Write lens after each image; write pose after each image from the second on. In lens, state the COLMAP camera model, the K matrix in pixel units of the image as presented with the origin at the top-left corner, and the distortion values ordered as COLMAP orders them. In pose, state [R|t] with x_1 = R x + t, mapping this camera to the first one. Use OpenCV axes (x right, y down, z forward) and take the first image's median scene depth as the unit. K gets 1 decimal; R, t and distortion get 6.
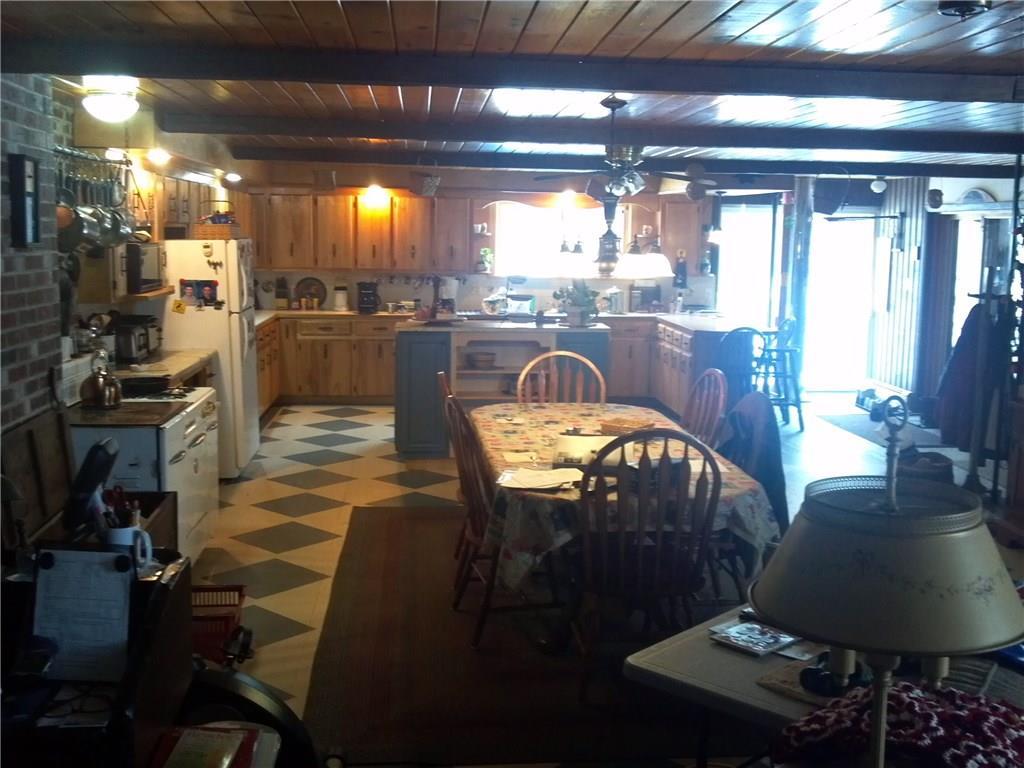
lens RADIAL K [[1074.7, 0, 516.7], [0, 1074.7, 382.2], [0, 0, 1]] dist [-0.000657, 0.000000]
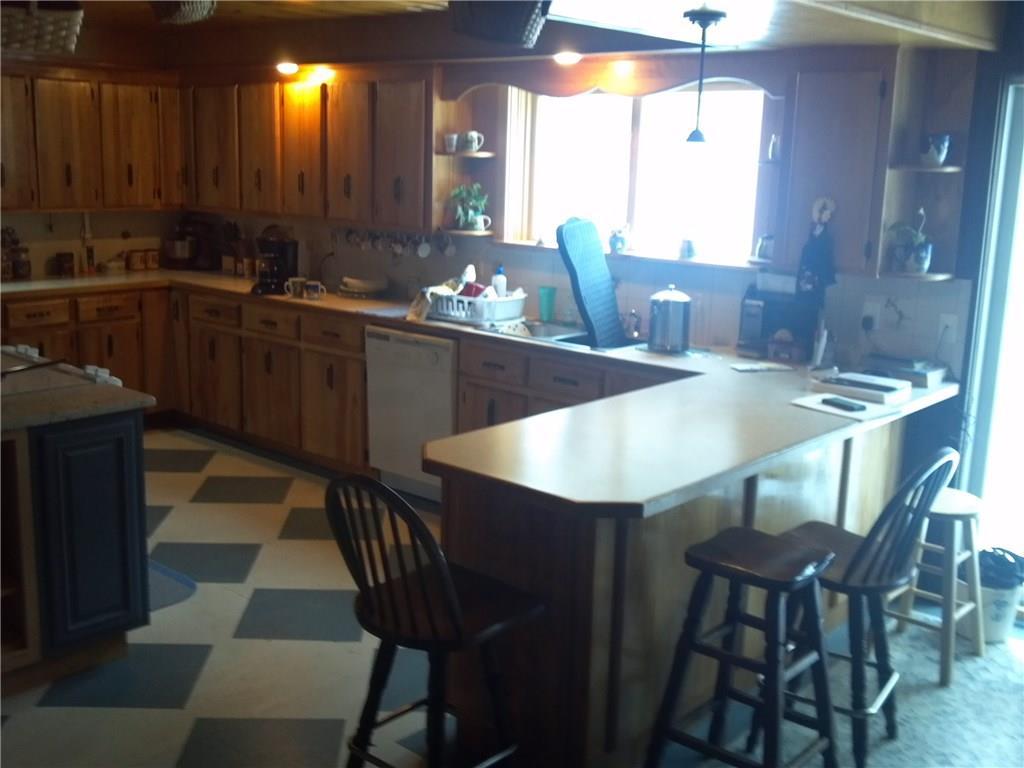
lens RADIAL K [[1074.7, 0, 508.5], [0, 1074.7, 382.2], [0, 0, 1]] dist [-0.000657, 0.000000]
pose [[0.687150, 0.156769, -0.709400, 0.357235], [-0.112768, 0.987622, 0.109021, -0.093006], [0.717710, 0.005084, 0.696323, 0.689246]]
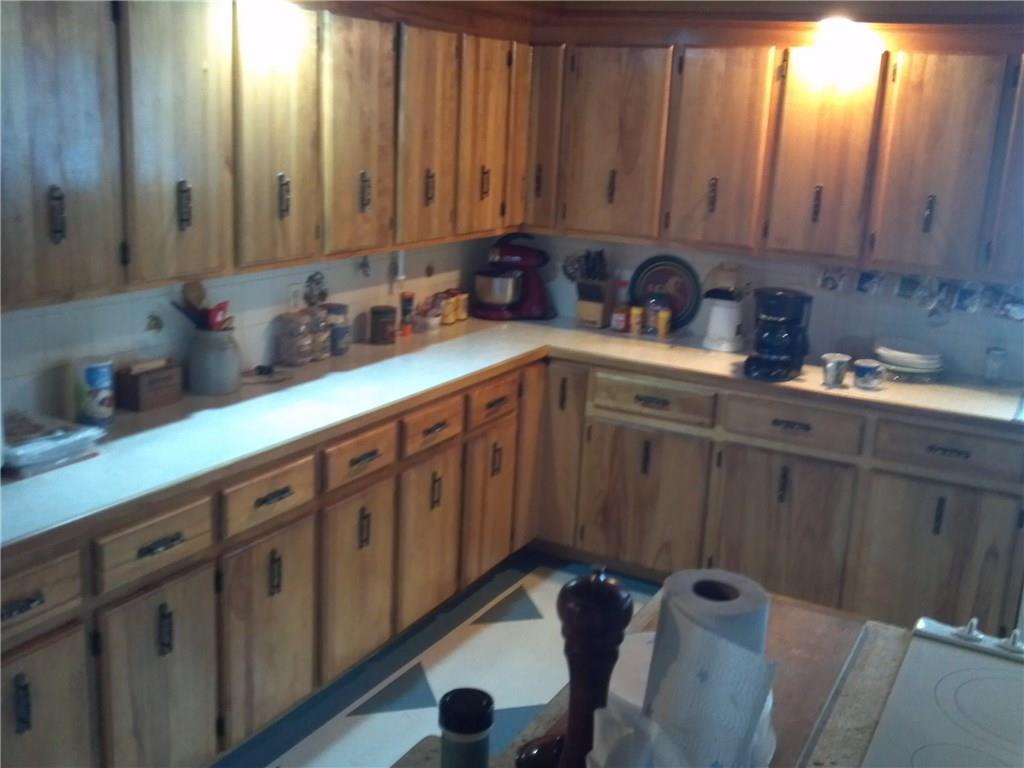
lens RADIAL K [[1074.7, 0, 518.5], [0, 1074.7, 393.2], [0, 0, 1]] dist [-0.000657, 0.000000]
pose [[0.830059, 0.166343, -0.532289, -0.012071], [-0.108699, 0.984431, 0.138133, -0.098815], [0.546979, -0.056799, 0.835217, 0.638891]]
